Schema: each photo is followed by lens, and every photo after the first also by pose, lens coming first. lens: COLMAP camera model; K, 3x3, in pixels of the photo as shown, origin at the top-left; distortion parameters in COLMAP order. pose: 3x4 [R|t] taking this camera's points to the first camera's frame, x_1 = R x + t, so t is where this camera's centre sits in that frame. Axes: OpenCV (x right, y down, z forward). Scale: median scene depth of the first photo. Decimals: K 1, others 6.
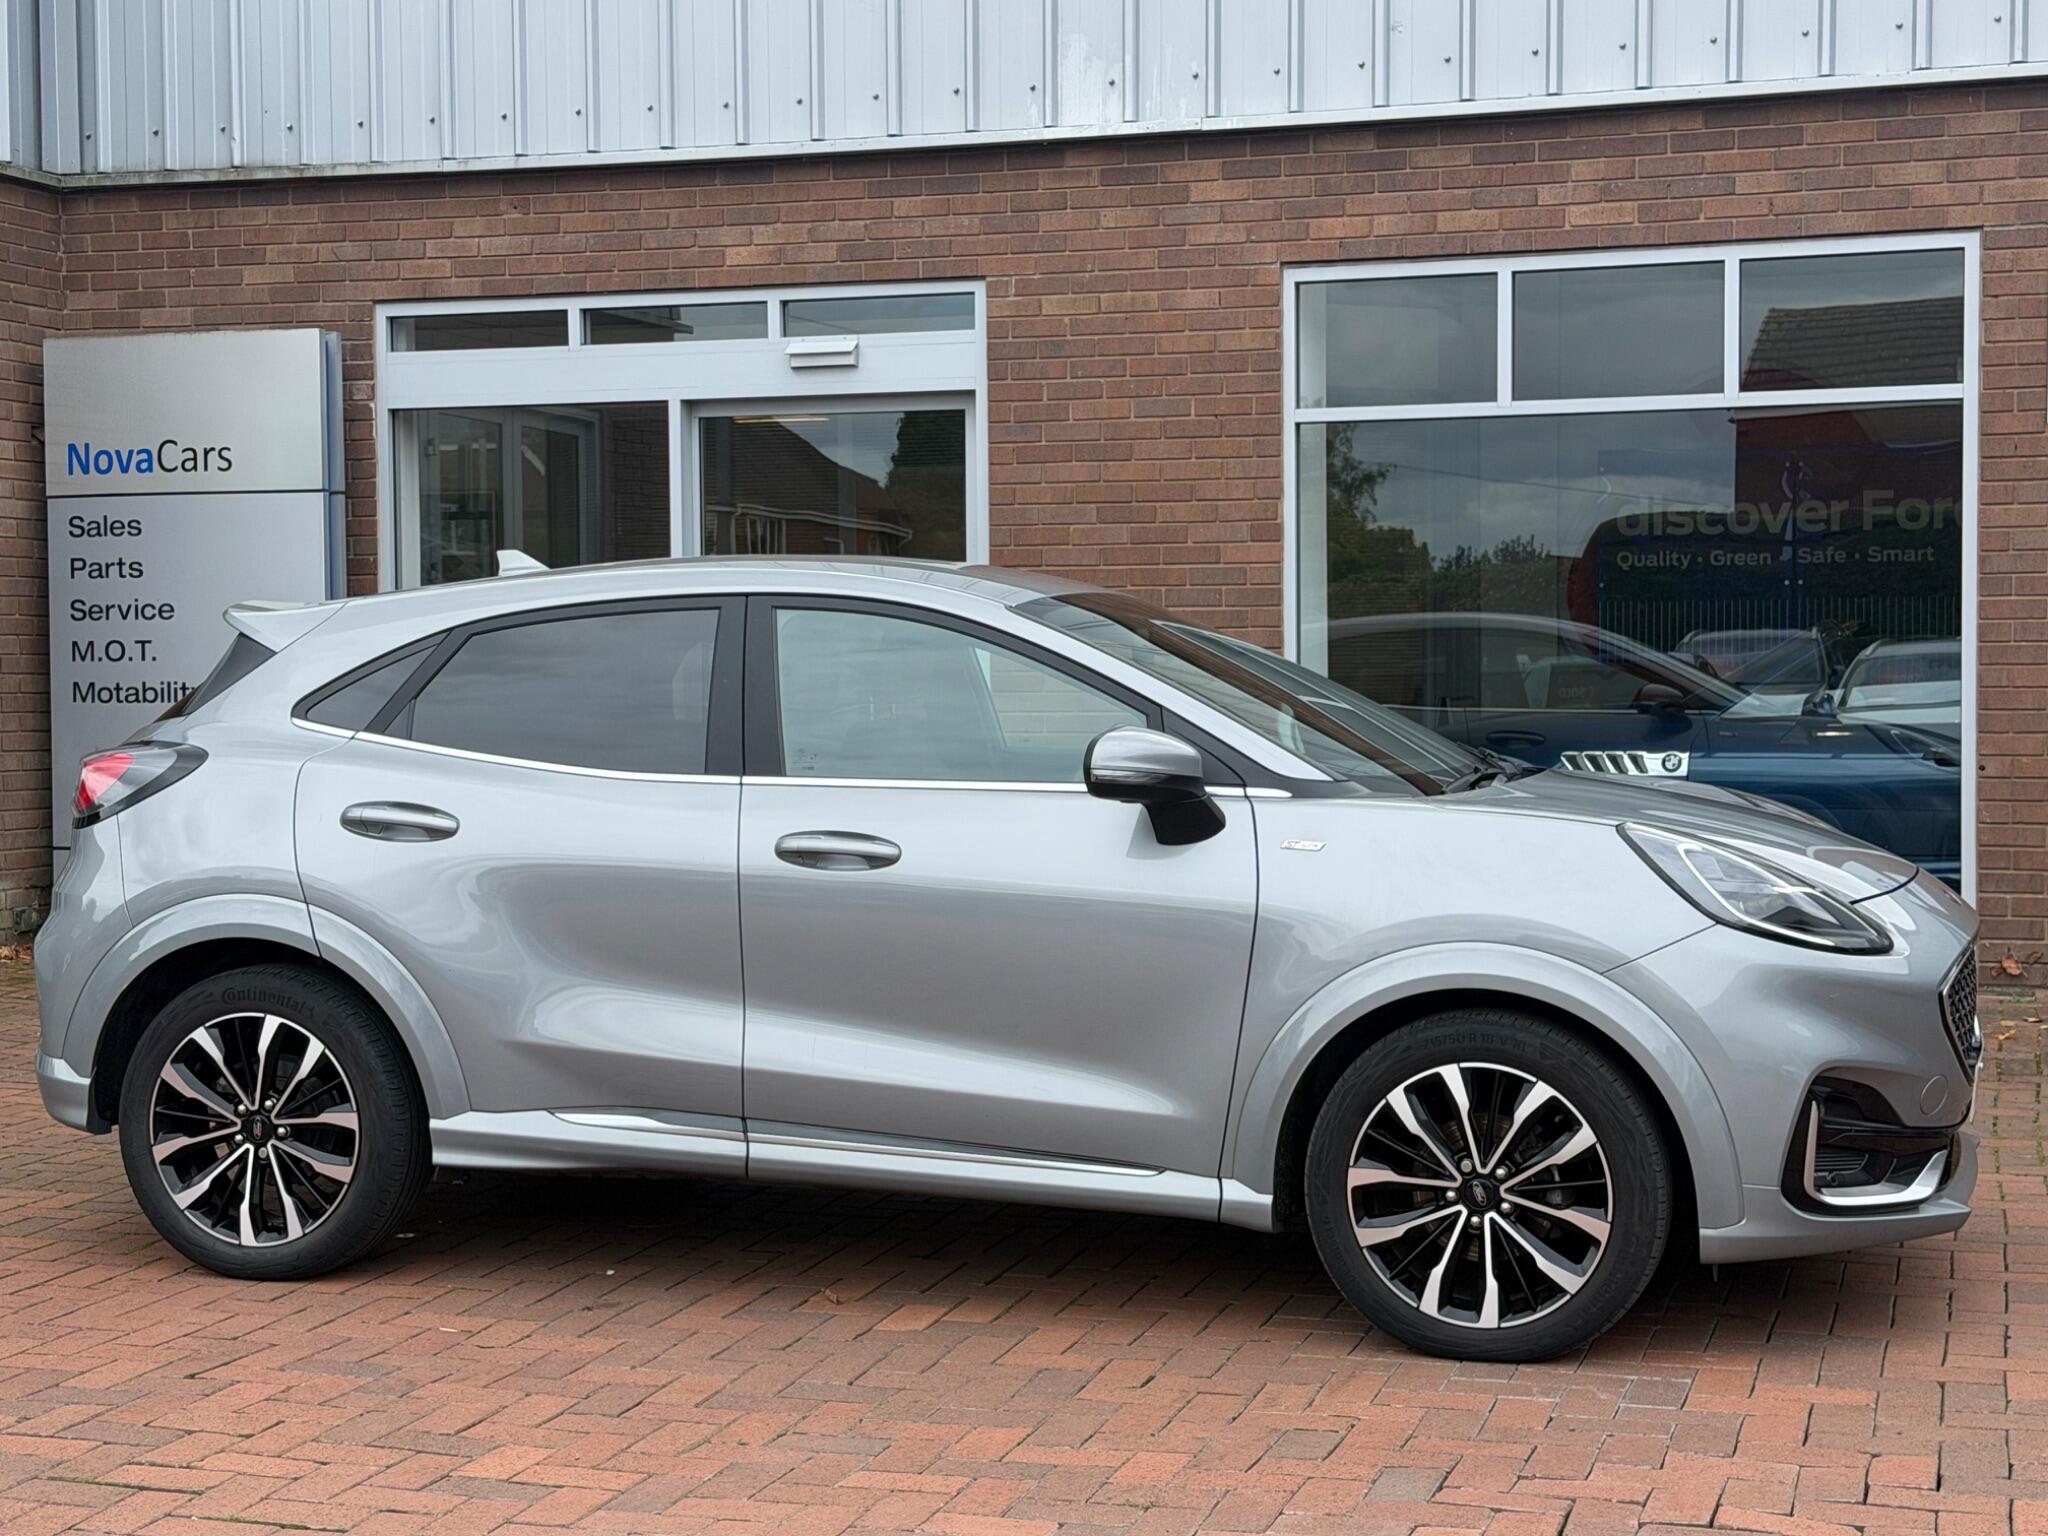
lens RADIAL K [[3036.1, 0, 1011.3], [0, 3036.1, 765.8], [0, 0, 1]] dist [0.086702, 0.000000]
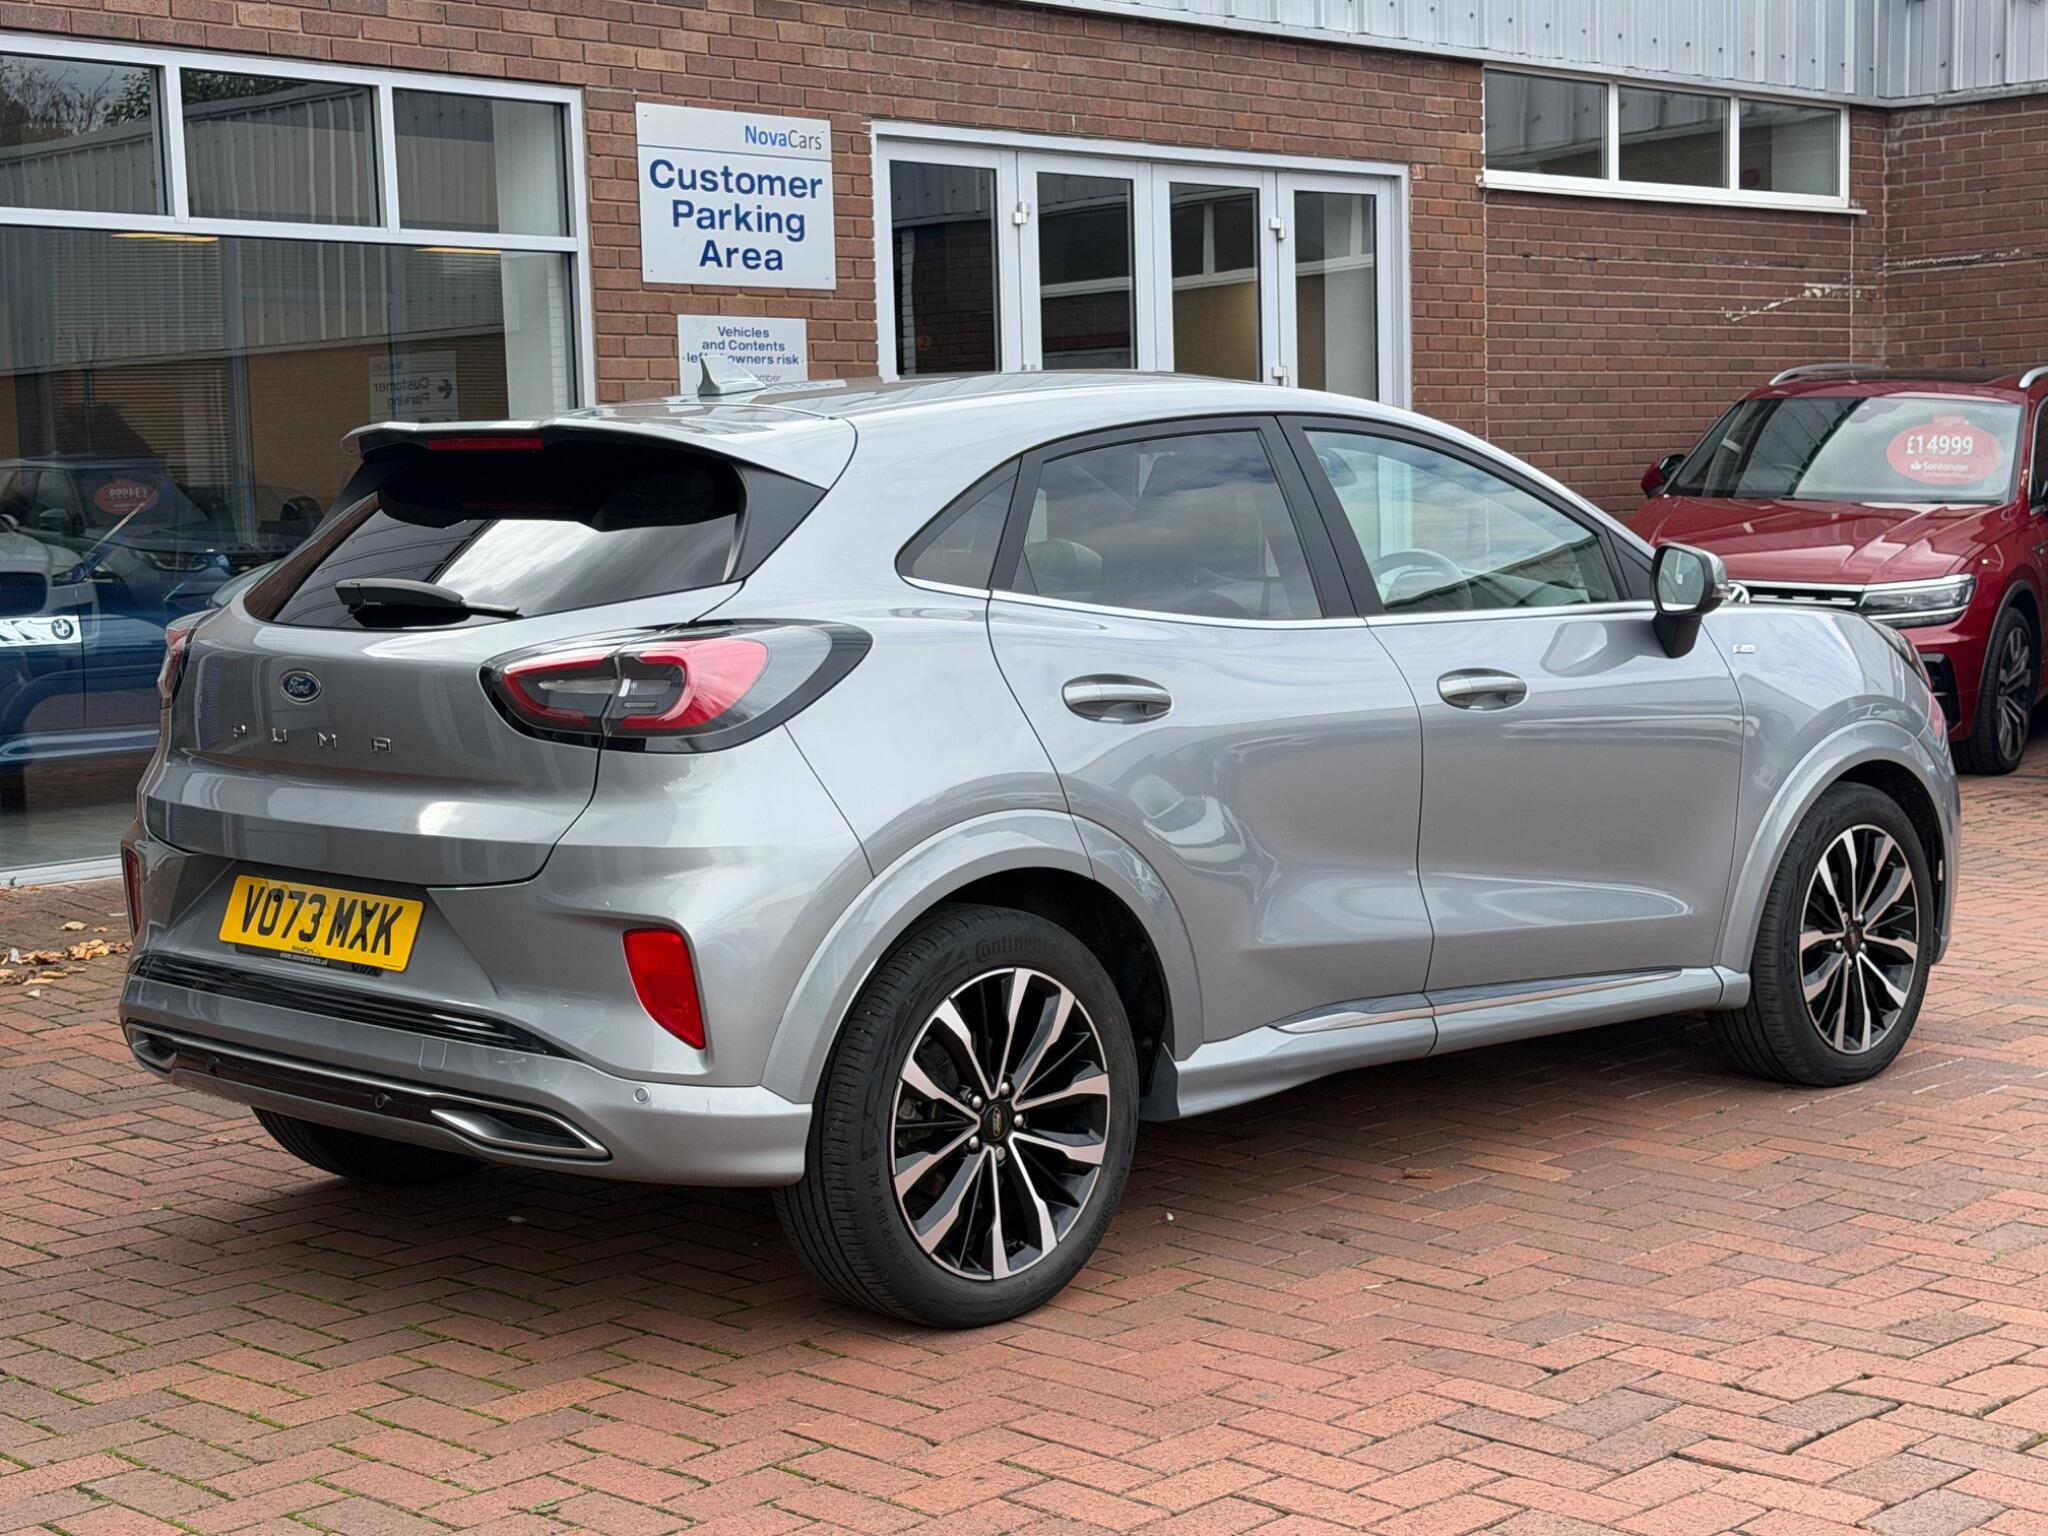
lens RADIAL K [[3036.1, 0, 1005.1], [0, 3036.1, 760.7], [0, 0, 1]] dist [0.086702, 0.000000]
pose [[0.471964, -0.084809, 0.877529, -0.538376], [0.050878, 0.996324, 0.068926, -0.012529], [-0.880149, 0.012116, 0.474544, 0.389013]]
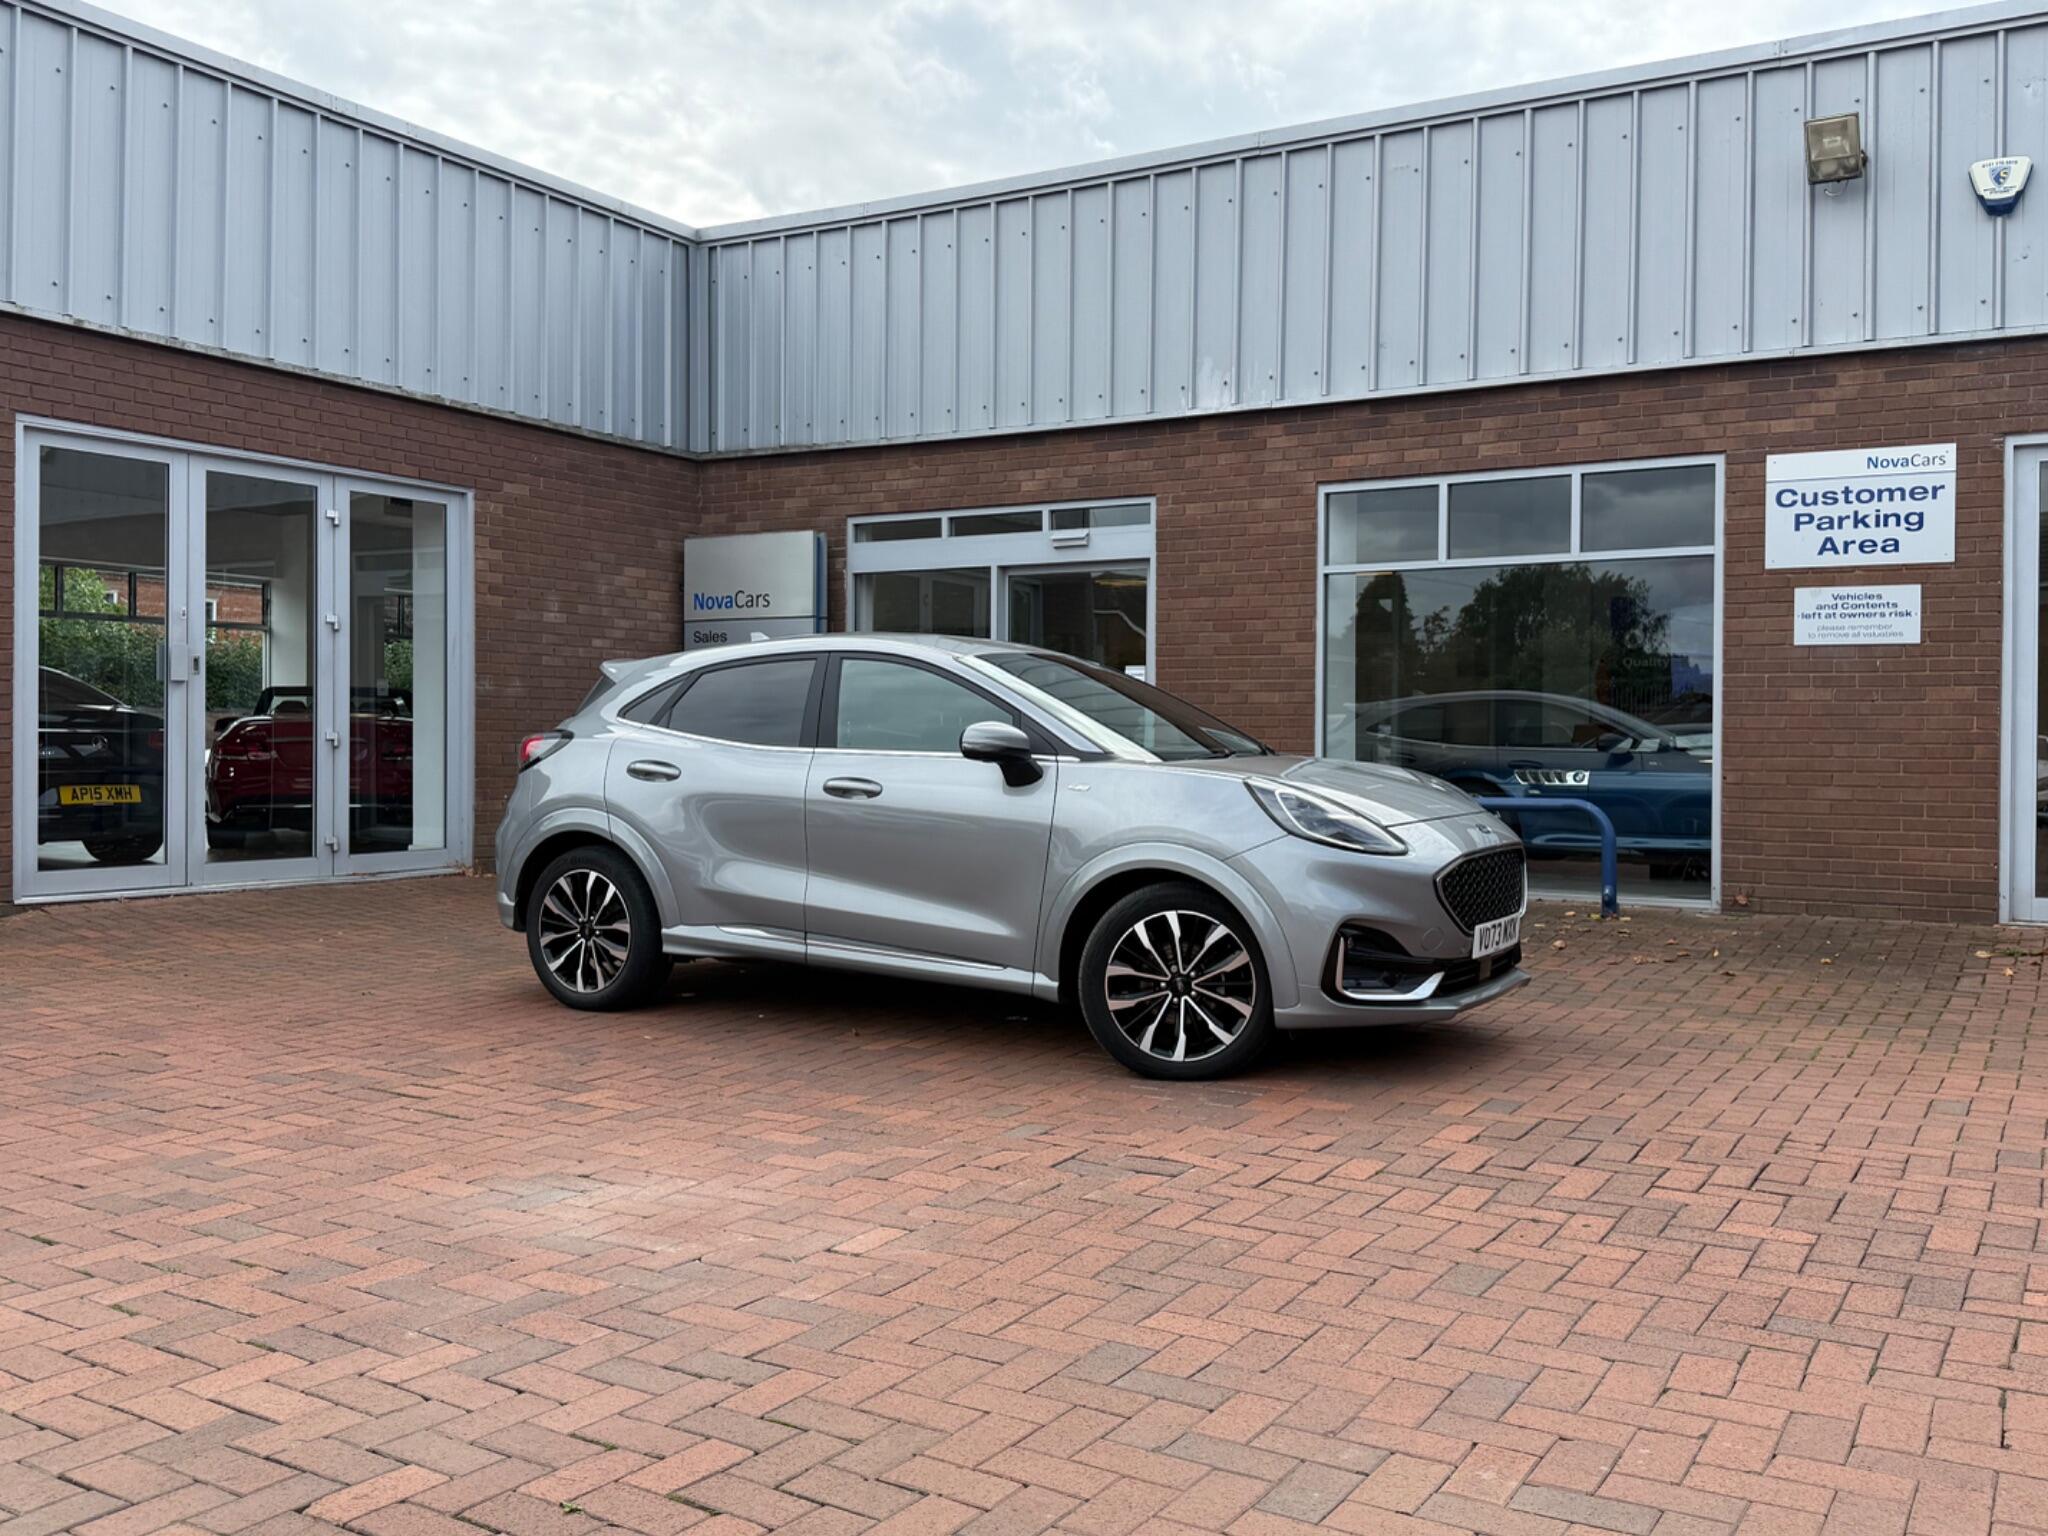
lens RADIAL K [[1723.4, 0, 1020.1], [0, 1723.4, 762.2], [0, 0, 1]] dist [0.095128, -0.167815]
pose [[0.975353, 0.016008, -0.220067, 0.153686], [-0.020033, 0.999670, -0.016071, 0.015281], [0.219737, 0.020084, 0.975352, 0.000121]]
